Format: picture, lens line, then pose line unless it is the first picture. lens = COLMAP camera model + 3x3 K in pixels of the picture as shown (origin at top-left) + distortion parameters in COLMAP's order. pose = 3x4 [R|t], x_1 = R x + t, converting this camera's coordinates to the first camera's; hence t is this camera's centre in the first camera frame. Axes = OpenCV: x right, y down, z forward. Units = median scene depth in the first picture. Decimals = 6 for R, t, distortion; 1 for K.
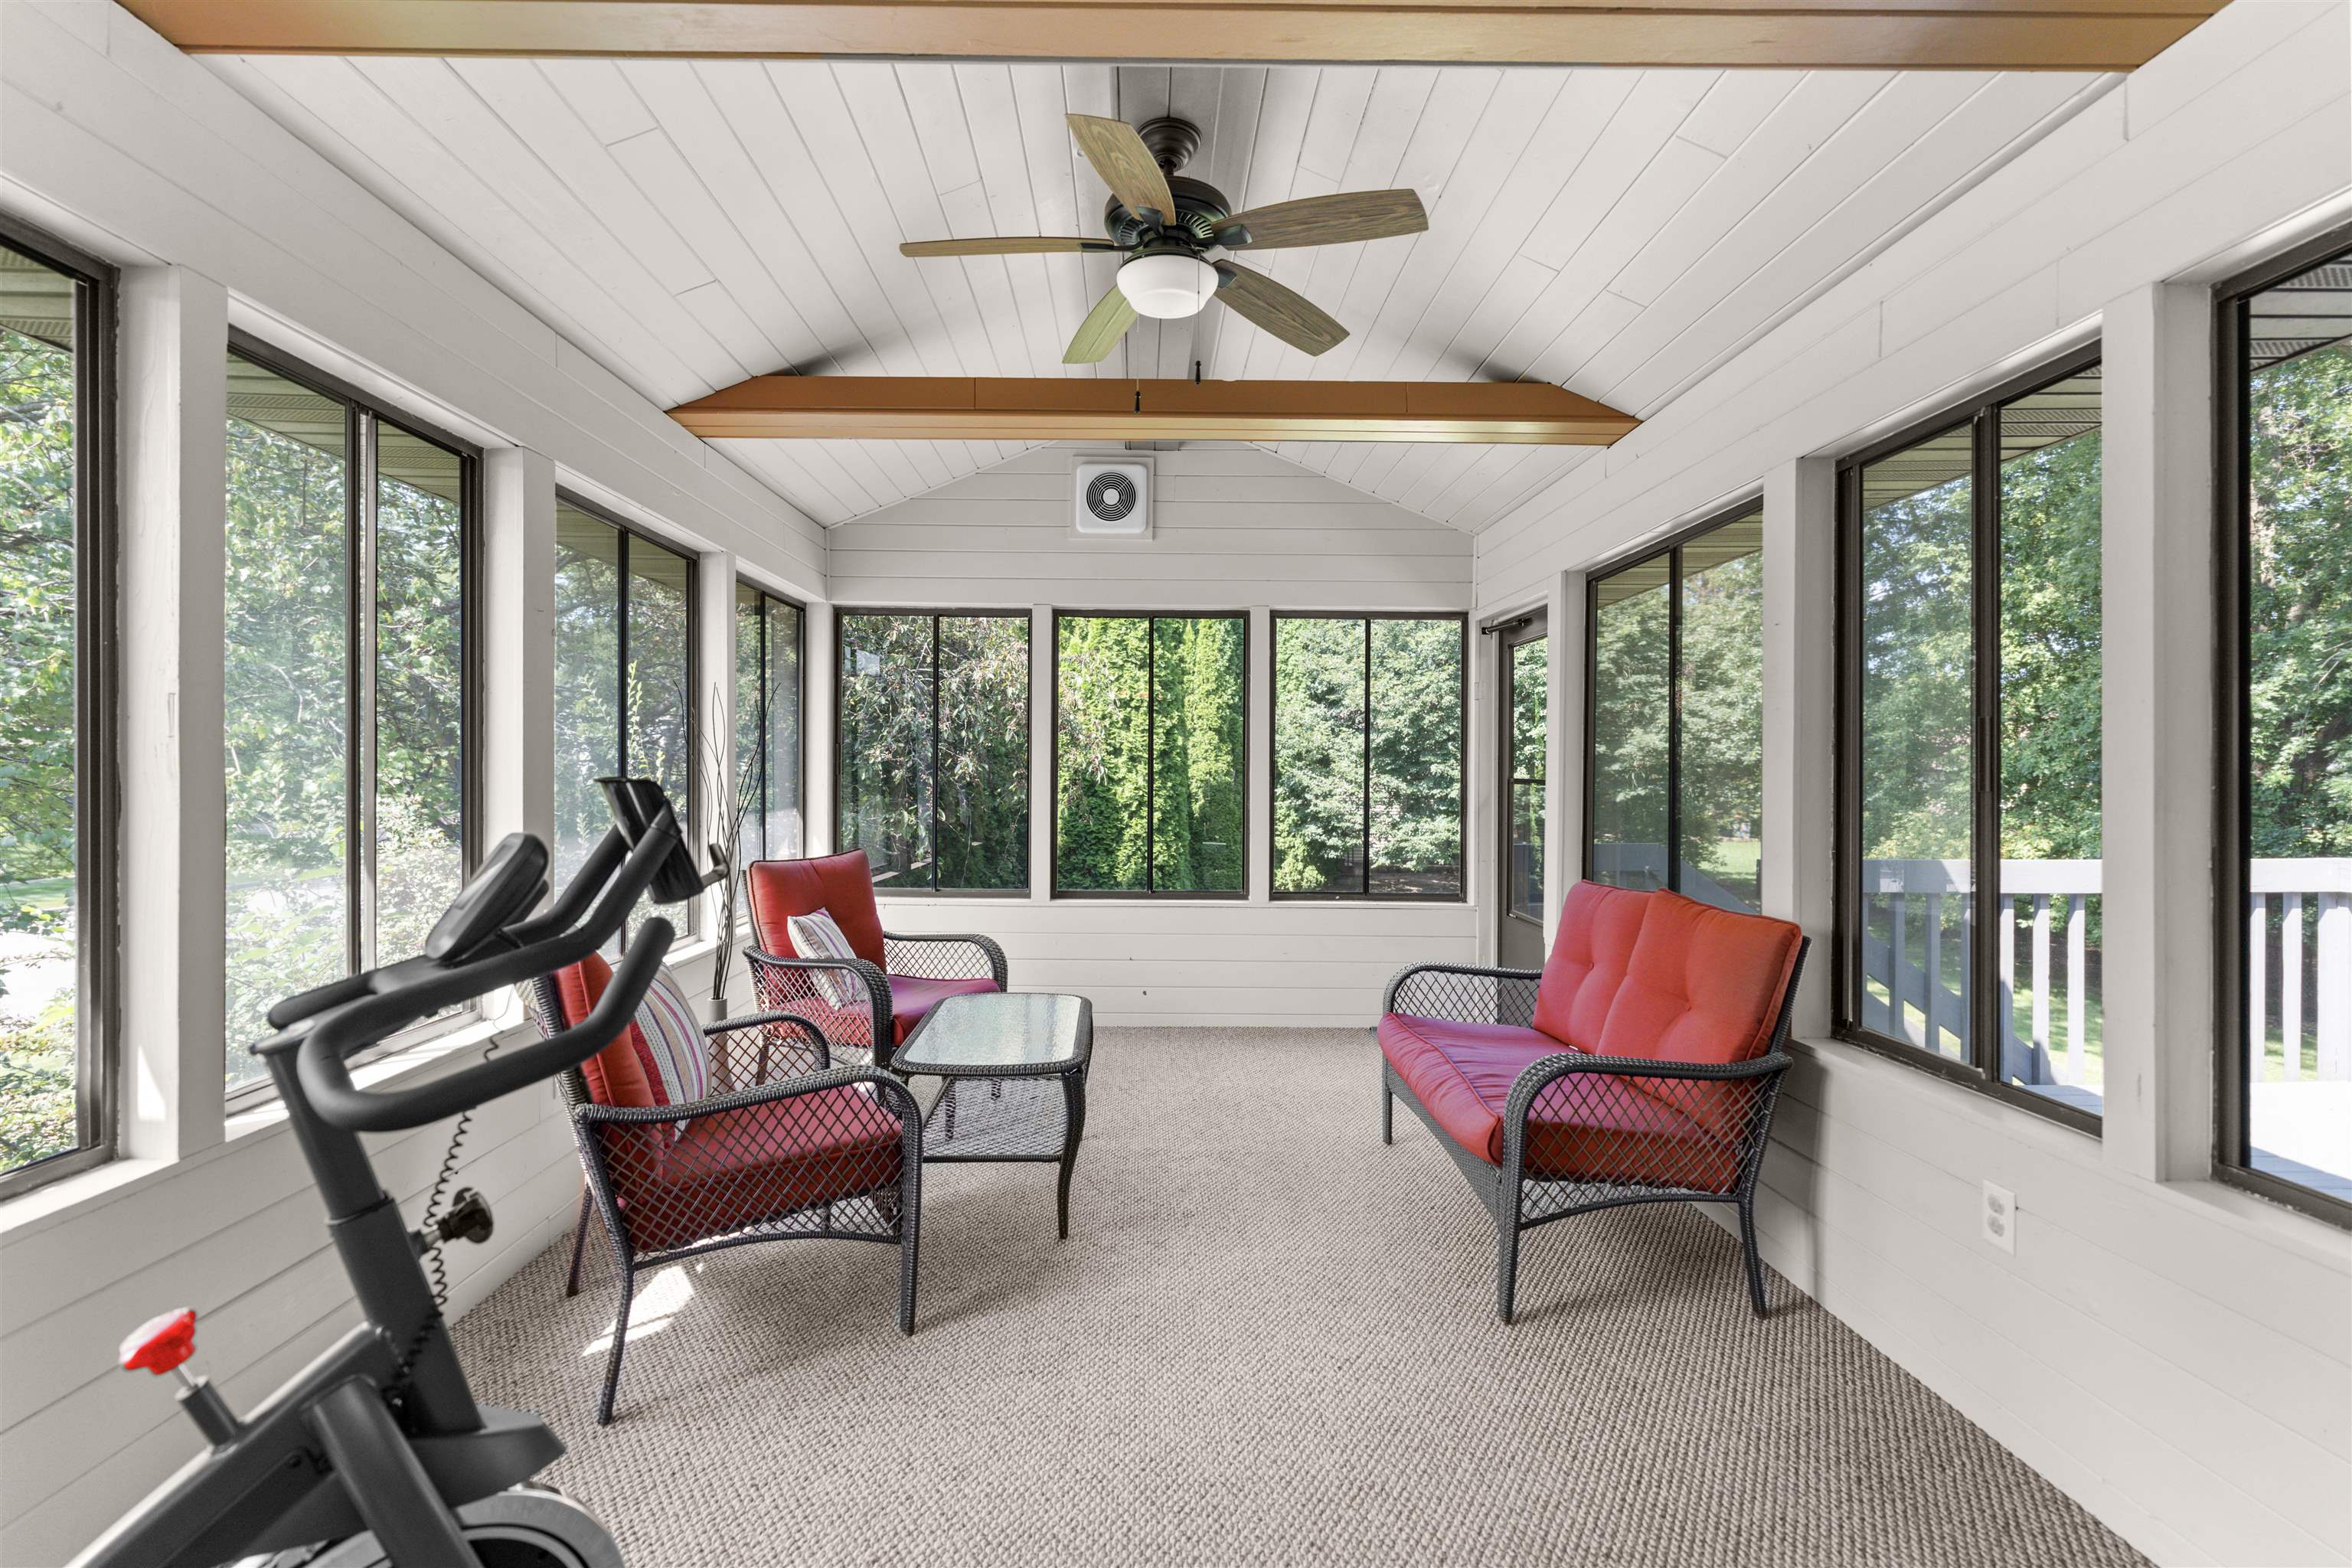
lens RADIAL K [[1067.7, 0, 1176.0], [0, 1067.7, 784.0], [0, 0, 1]] dist [-0.000610, 0.000105]
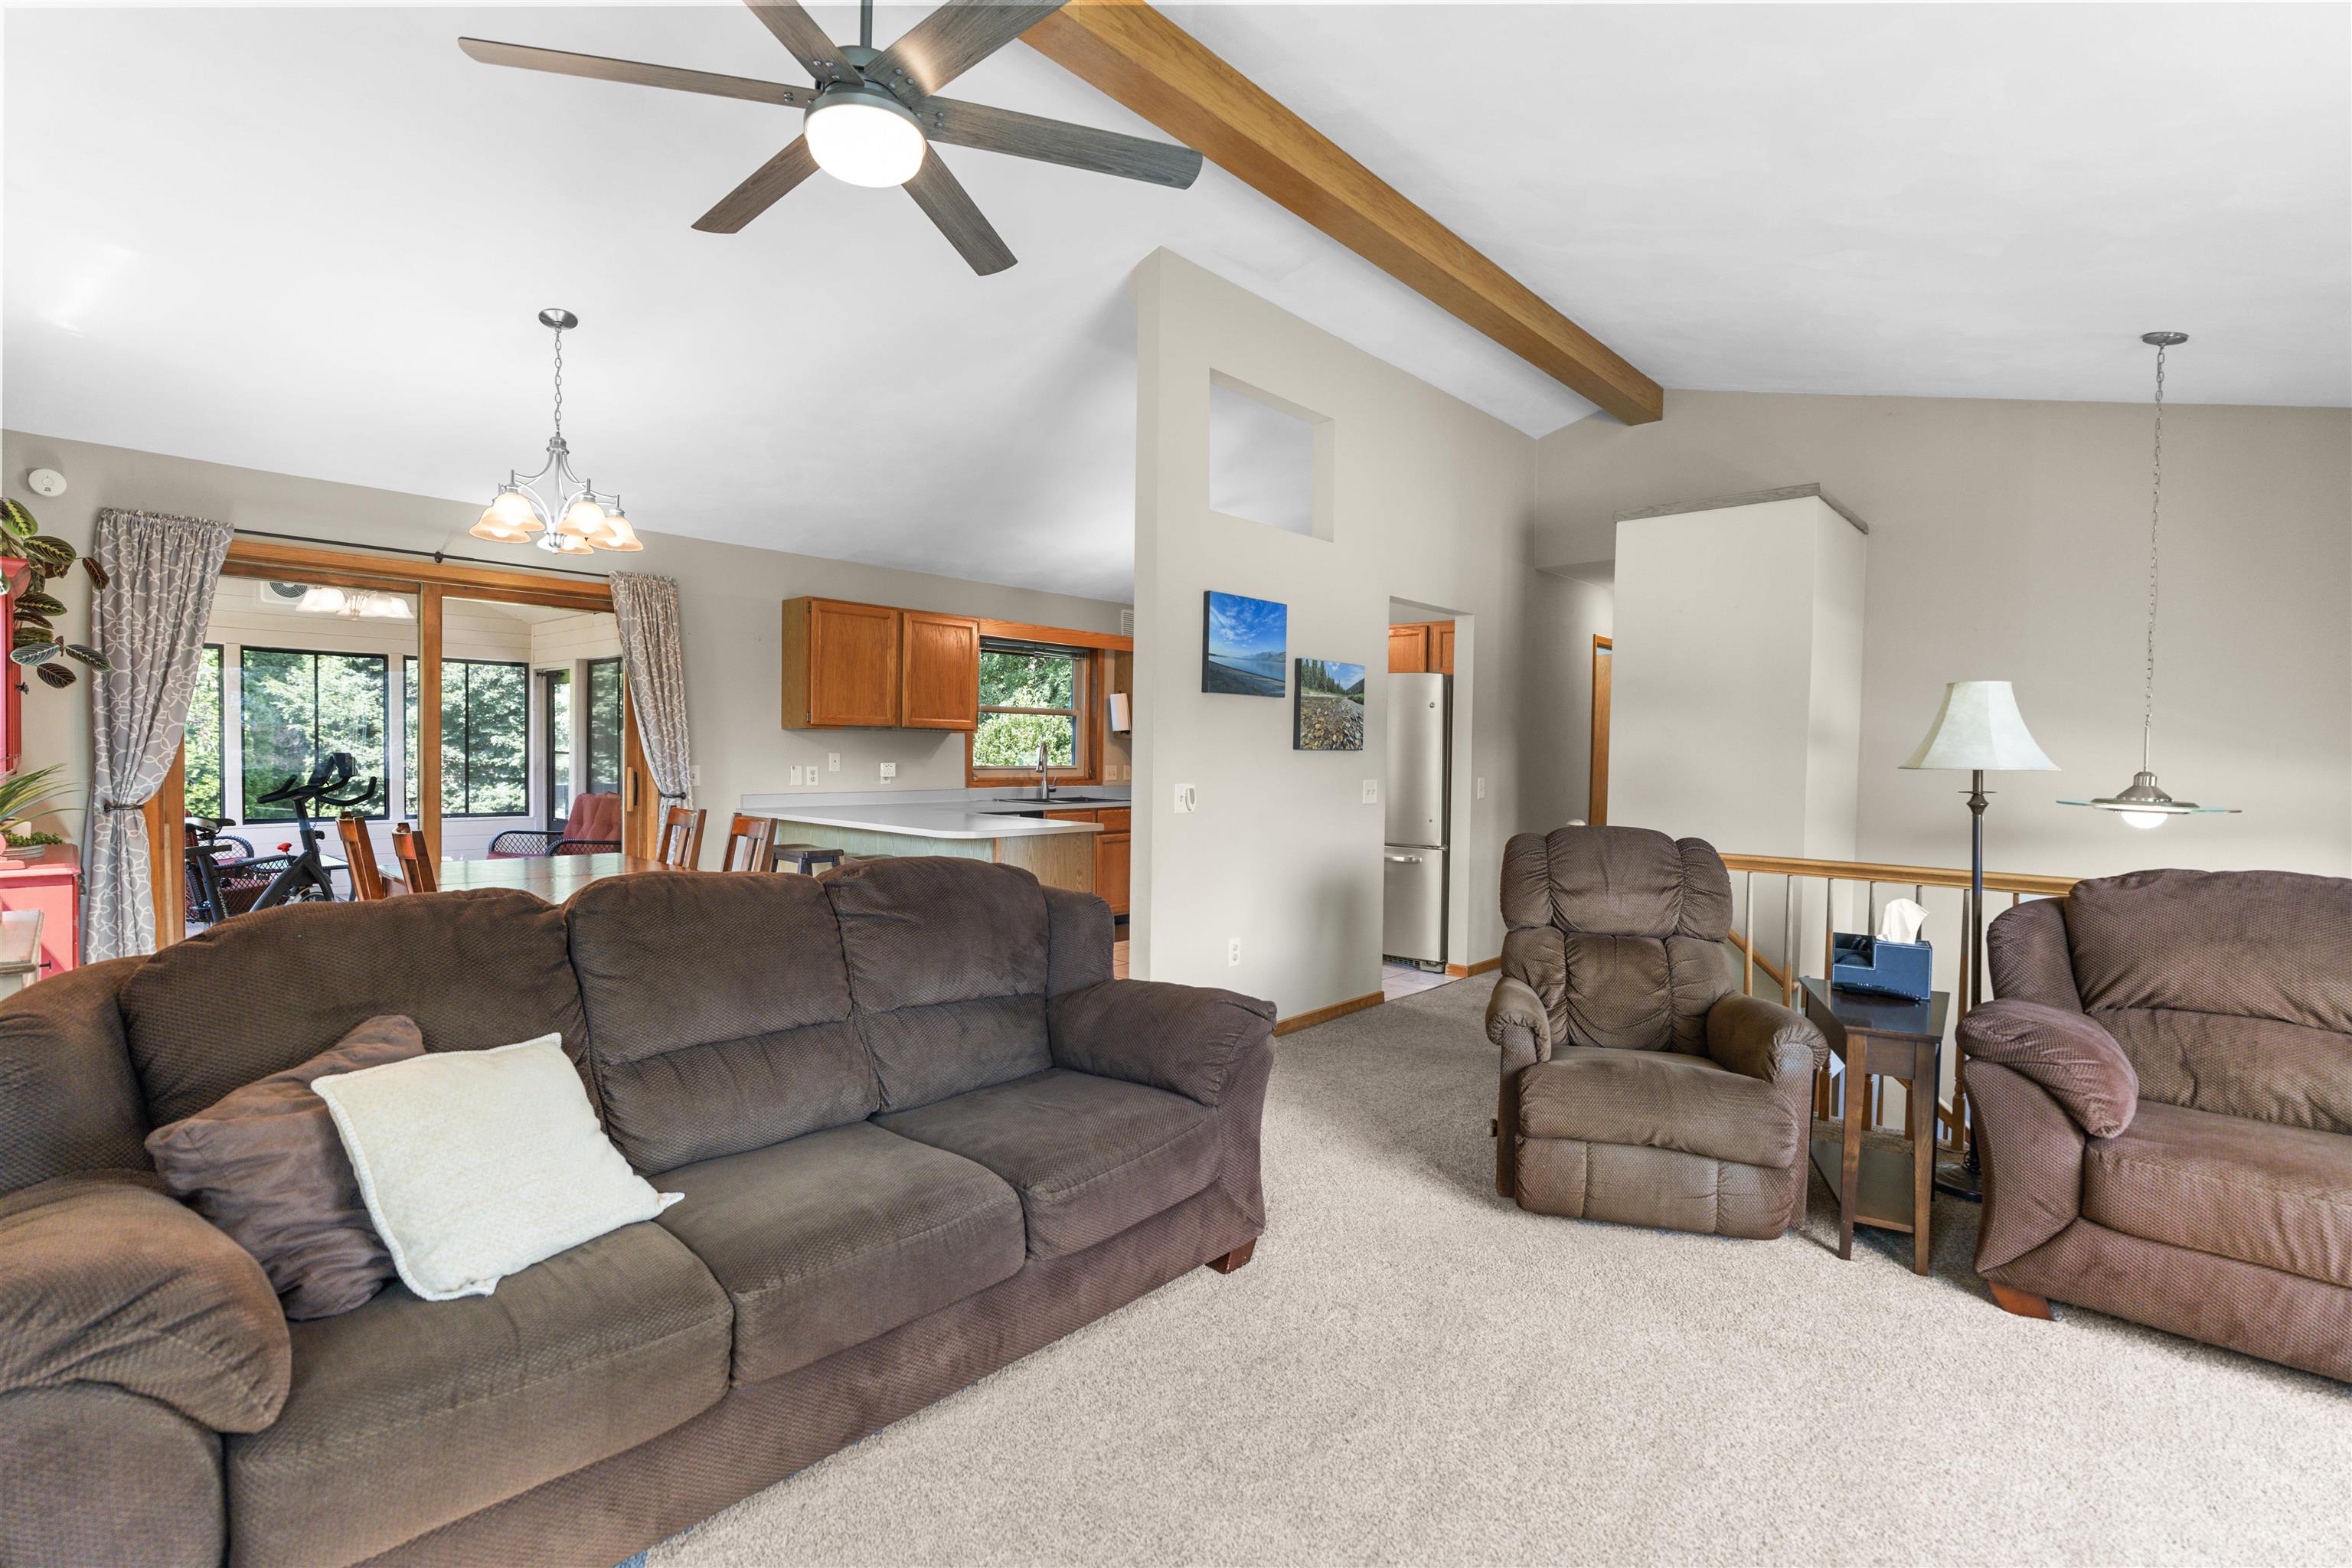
lens RADIAL K [[1067.7, 0, 1176.0], [0, 1067.7, 784.0], [0, 0, 1]] dist [-0.000610, 0.000105]
pose [[0.688676, -0.023744, 0.724681, -0.073437], [0.003225, 0.999554, 0.029685, 0.000909], [-0.725062, -0.018106, 0.688445, -0.267794]]
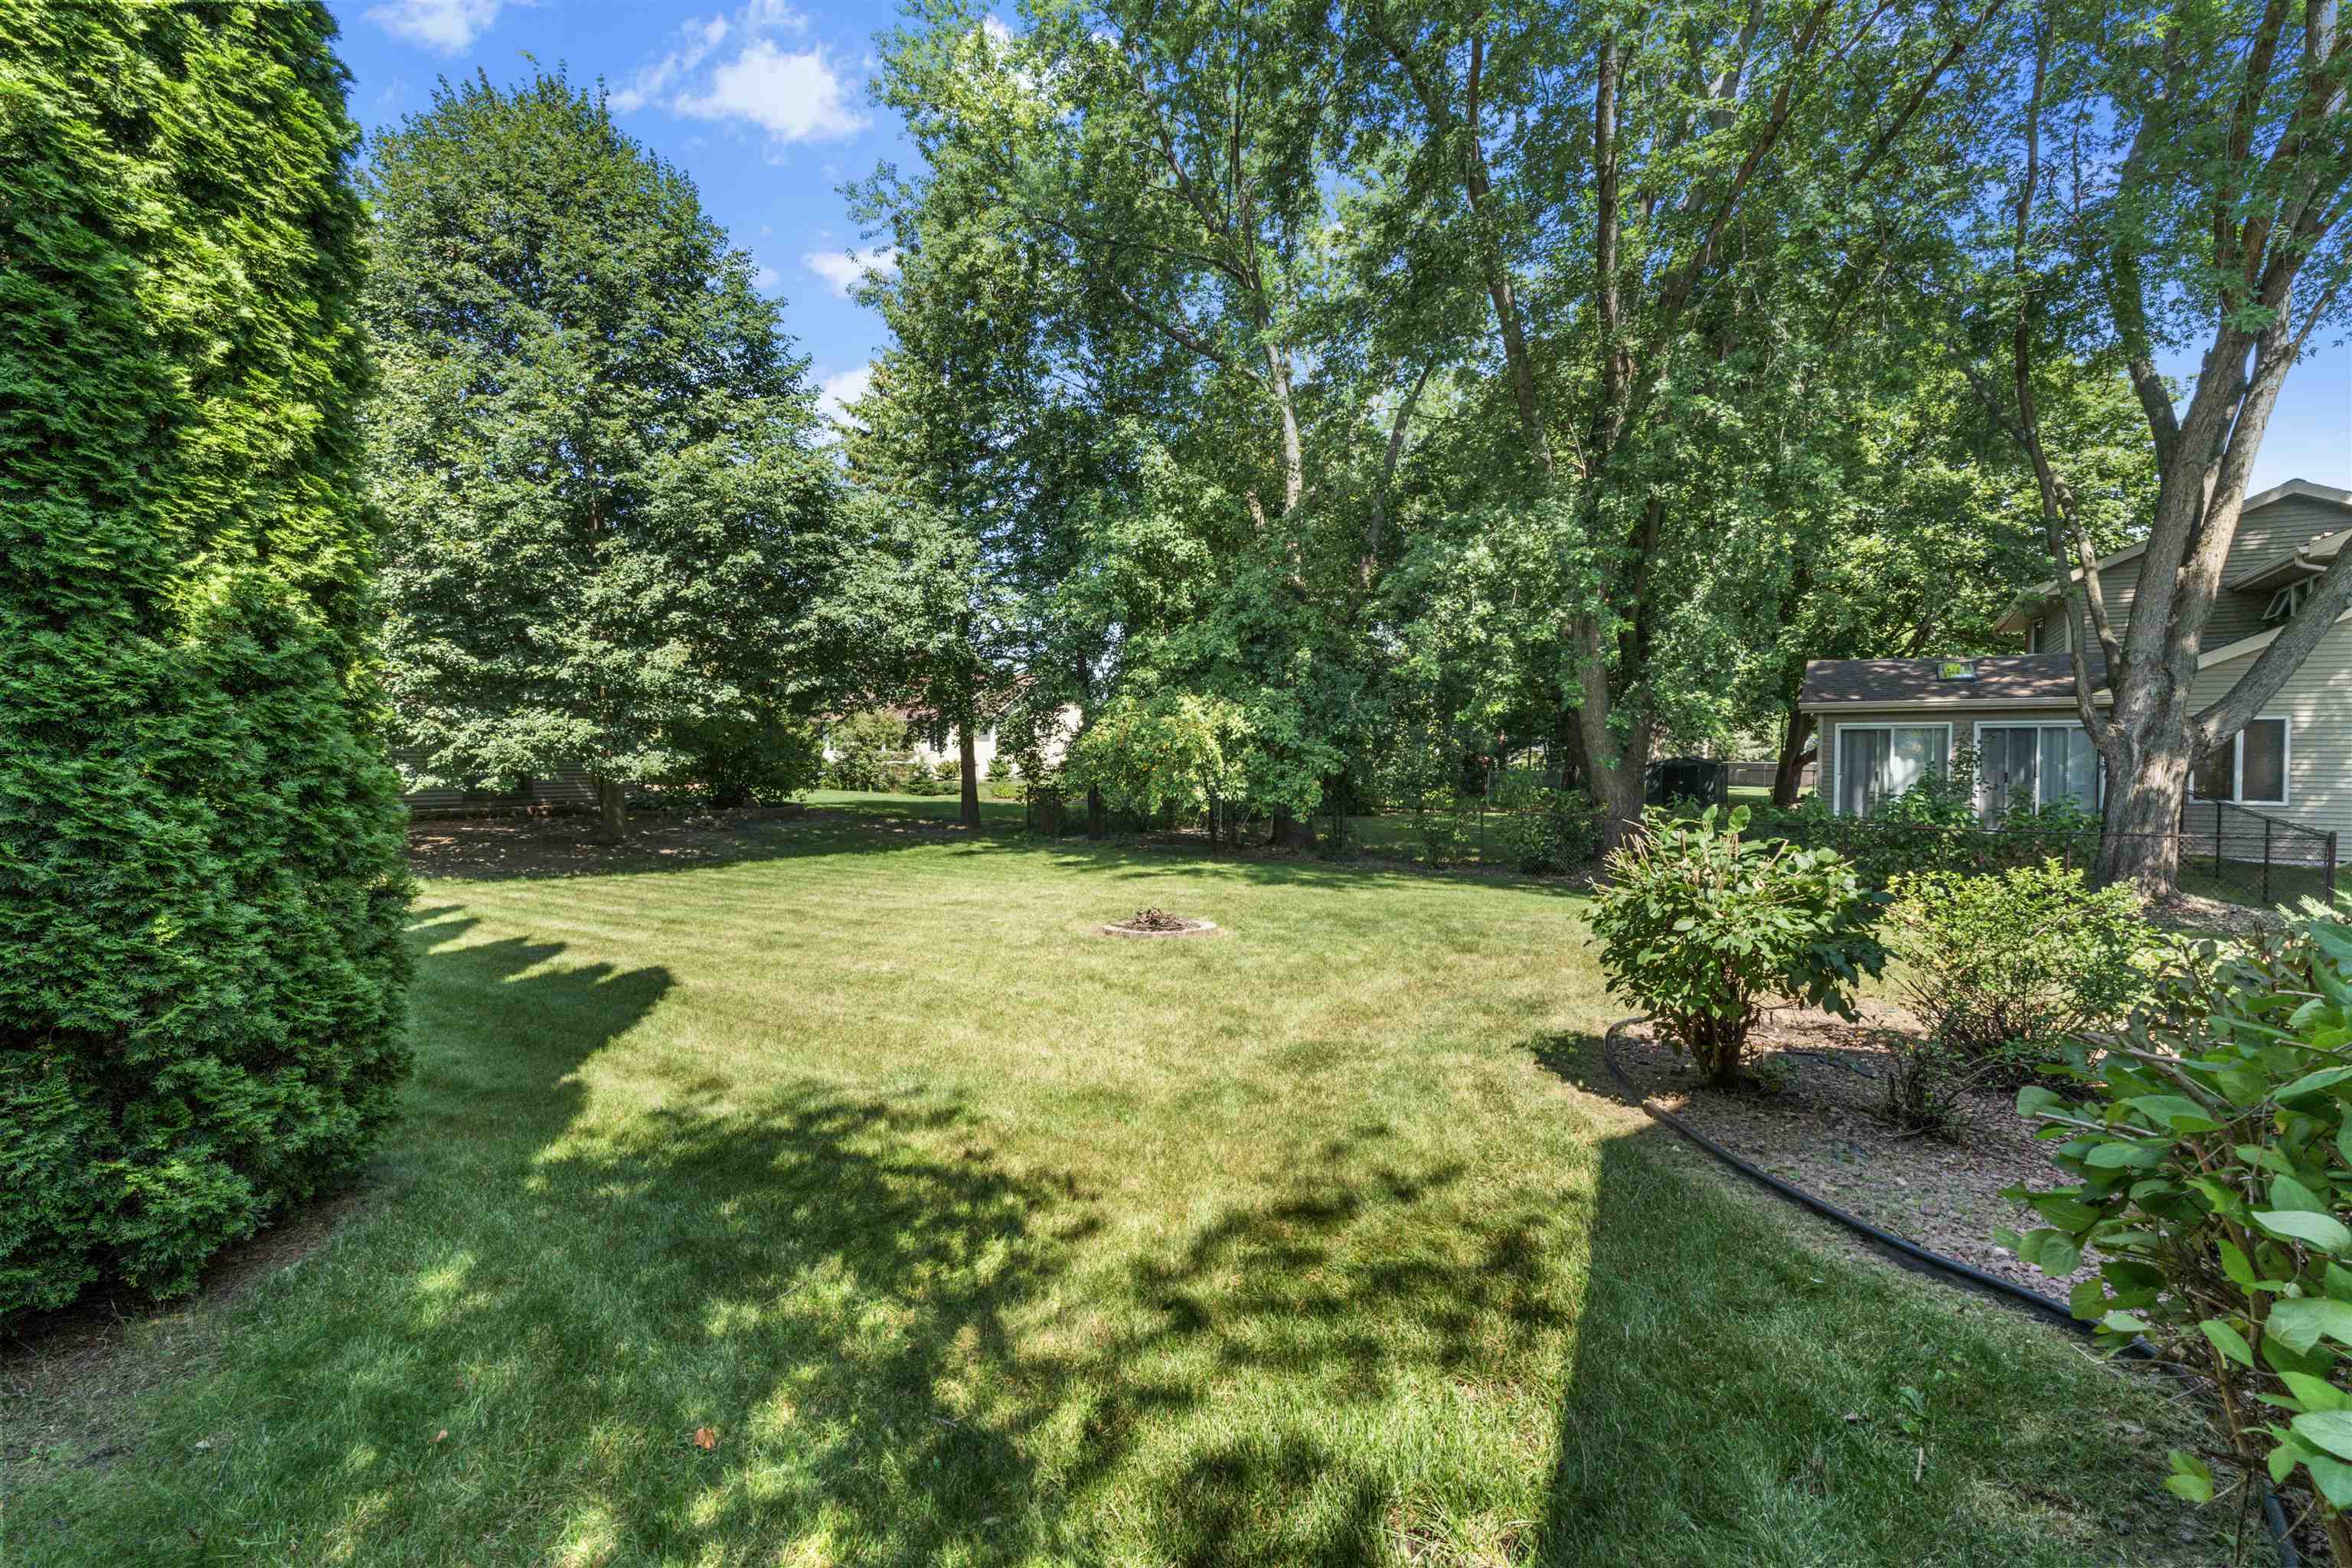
lens RADIAL K [[1067.7, 0, 1176.0], [0, 1067.7, 784.0], [0, 0, 1]] dist [-0.000610, 0.000105]
pose [[0.581542, -0.028073, 0.813032, -0.065483], [0.006973, 0.999540, 0.029525, 0.067408], [-0.813487, -0.011501, 0.581470, 0.336372]]
